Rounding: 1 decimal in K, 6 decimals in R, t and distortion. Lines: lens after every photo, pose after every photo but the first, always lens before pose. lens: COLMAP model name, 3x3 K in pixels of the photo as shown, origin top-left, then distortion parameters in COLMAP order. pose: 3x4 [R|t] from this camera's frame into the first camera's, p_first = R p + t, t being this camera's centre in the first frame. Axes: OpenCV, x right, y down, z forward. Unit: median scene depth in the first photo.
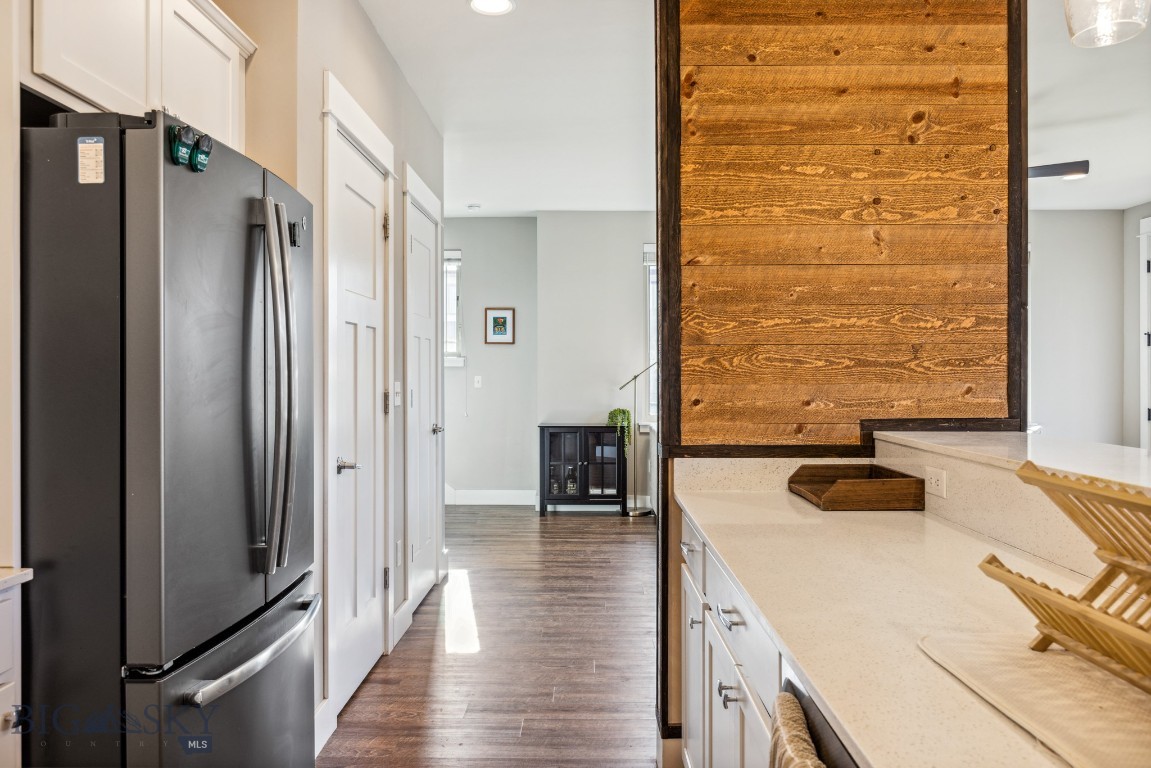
lens RADIAL K [[786.8, 0, 578.3], [0, 786.8, 373.7], [0, 0, 1]] dist [0.003838, -0.005951]
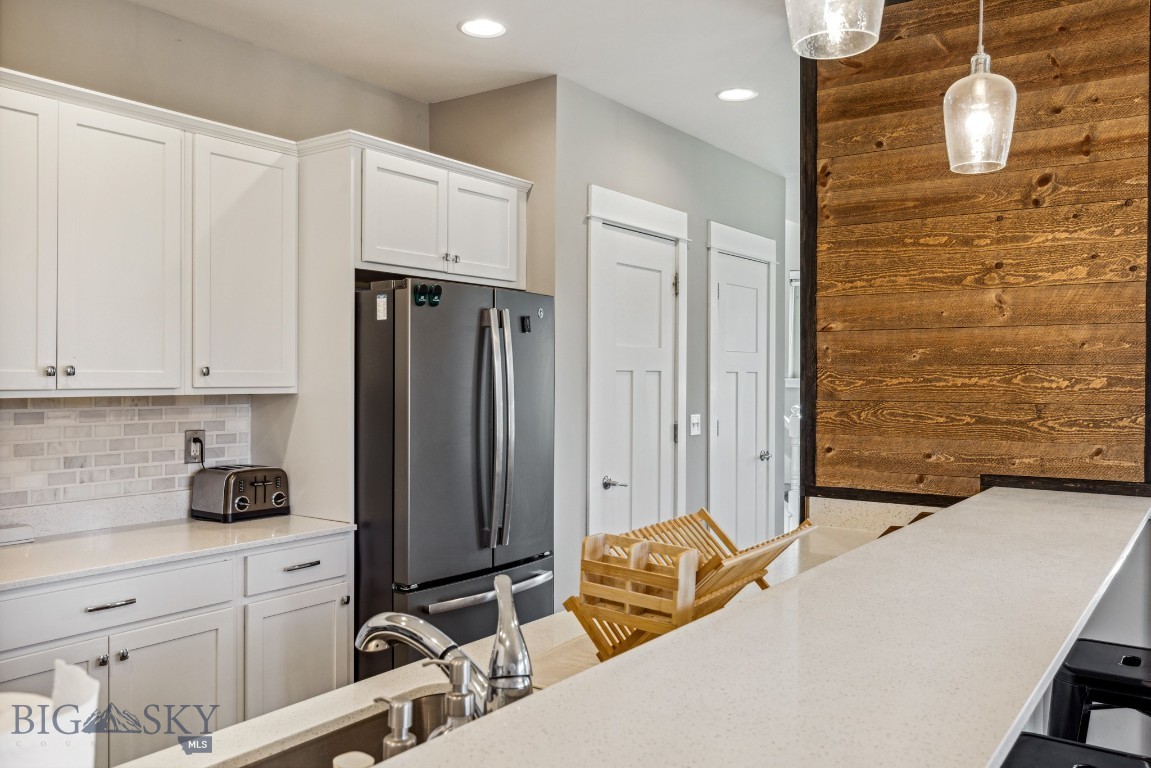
lens RADIAL K [[912.9, 0, 580.7], [0, 912.9, 383.1], [0, 0, 1]] dist [0.003084, 0.007149]
pose [[0.821668, 0.009120, -0.569894, 0.614053], [-0.006041, 0.999955, 0.007292, -0.069257], [0.569935, -0.002549, 0.821686, -0.308117]]
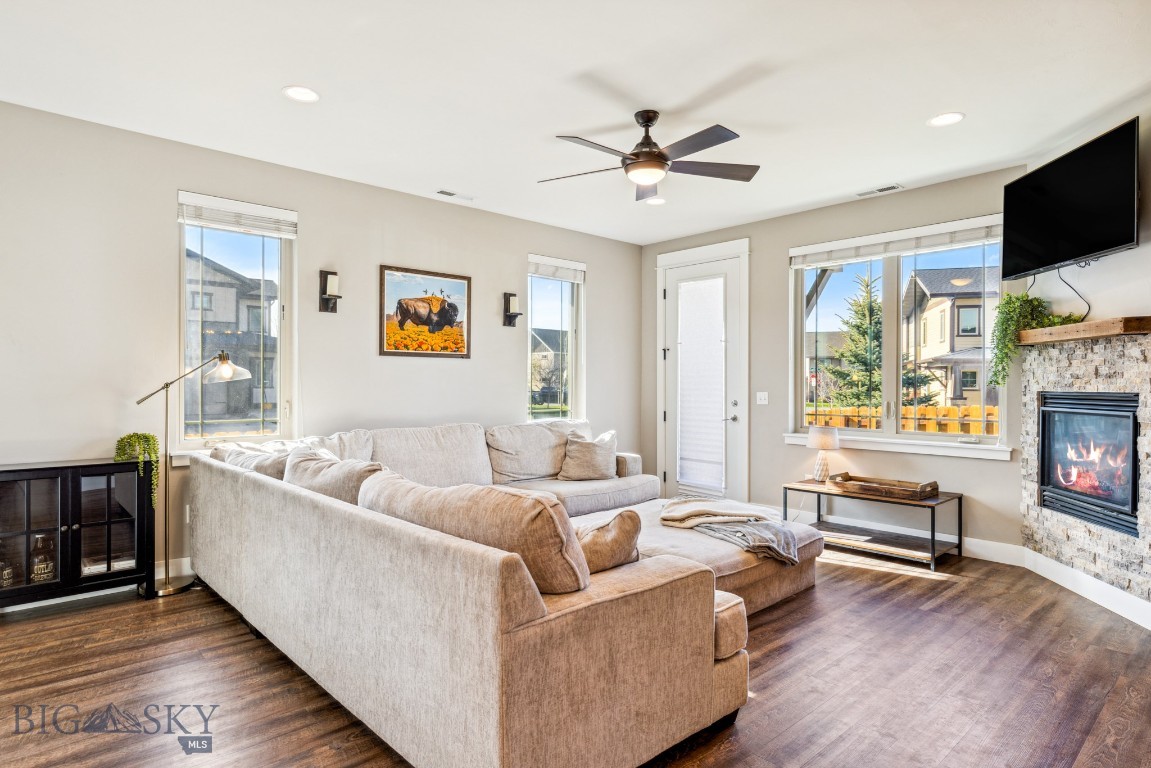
lens RADIAL K [[638.9, 0, 574.6], [0, 638.9, 383.3], [0, 0, 1]] dist [-0.002695, 0.000647]
pose [[0.727618, 0.003033, 0.685976, -0.138723], [-0.001637, 0.999995, -0.002684, 0.010334], [-0.685980, 0.000830, 0.727620, 1.070464]]
